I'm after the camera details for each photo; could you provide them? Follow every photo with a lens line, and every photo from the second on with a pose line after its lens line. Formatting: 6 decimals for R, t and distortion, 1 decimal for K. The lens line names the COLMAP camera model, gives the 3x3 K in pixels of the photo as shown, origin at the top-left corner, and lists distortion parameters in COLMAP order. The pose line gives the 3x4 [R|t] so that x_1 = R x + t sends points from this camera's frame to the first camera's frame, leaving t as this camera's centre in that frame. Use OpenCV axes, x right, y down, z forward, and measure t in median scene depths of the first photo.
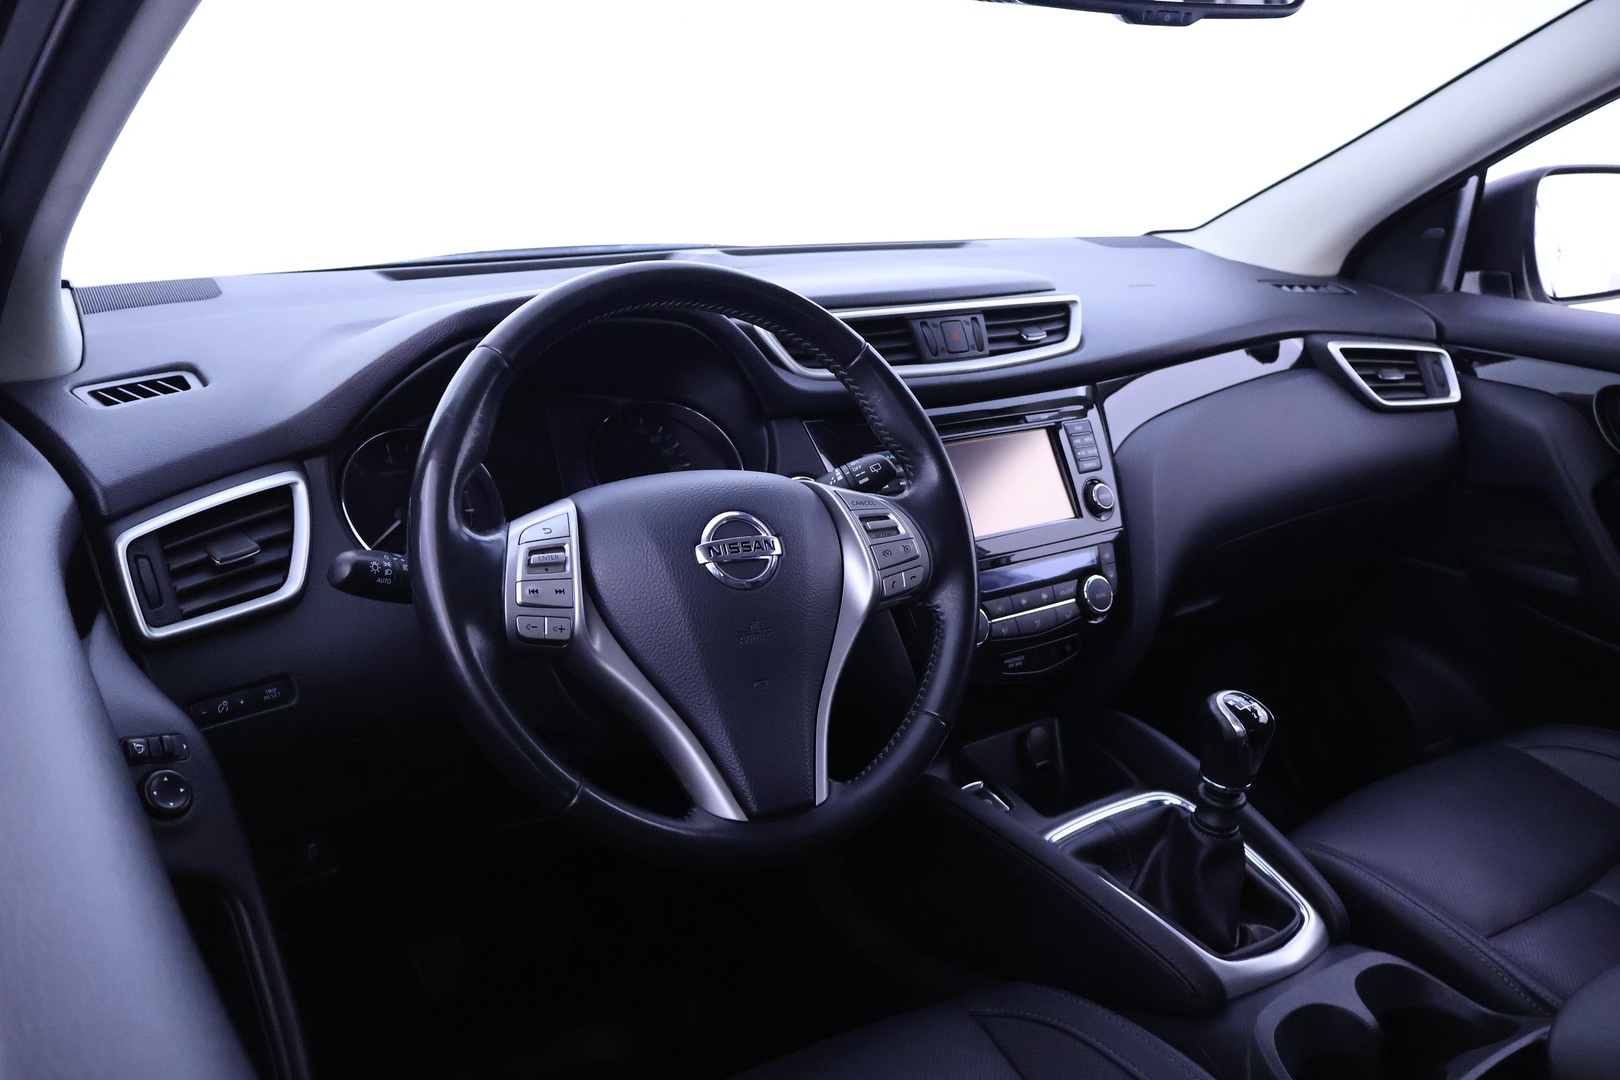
lens RADIAL K [[1377.4, 0, 802.8], [0, 1377.4, 536.6], [0, 0, 1]] dist [-0.002447, 0.001901]
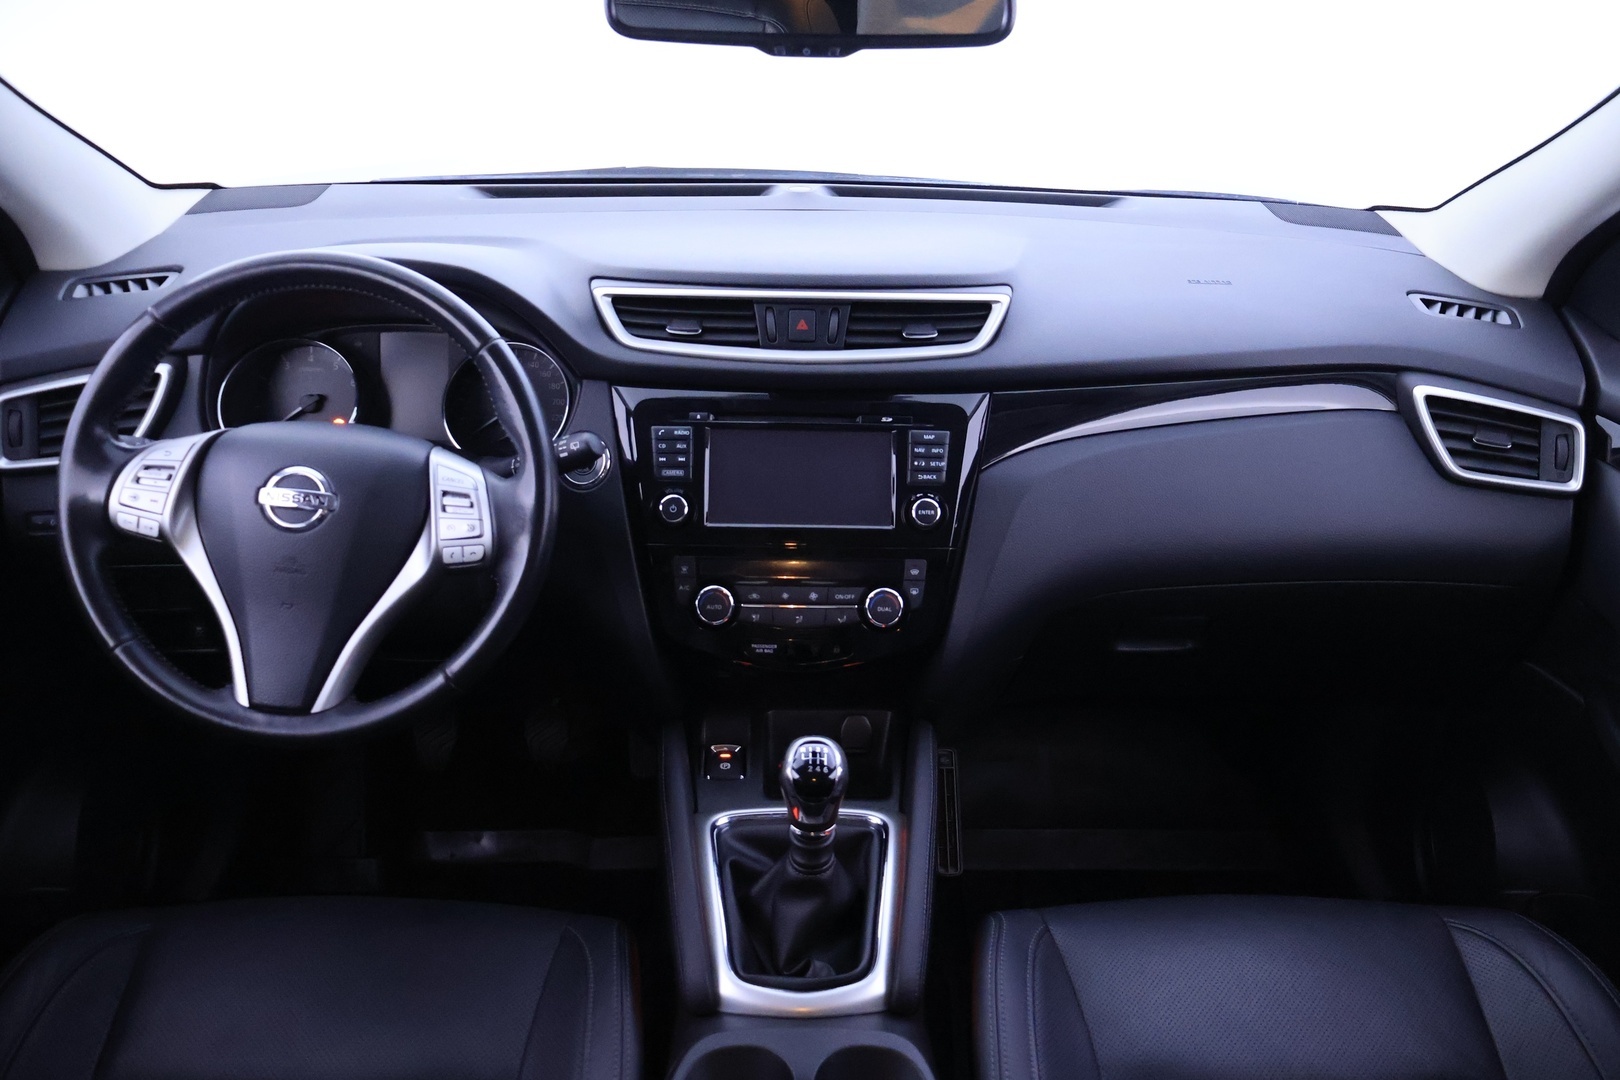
lens RADIAL K [[1377.4, 0, 808.3], [0, 1377.4, 543.3], [0, 0, 1]] dist [-0.002447, 0.001901]
pose [[0.827845, 0.245427, -0.504419, 0.640444], [-0.172878, 0.967066, 0.186805, -0.173891], [0.533654, -0.067442, 0.843010, 0.134271]]
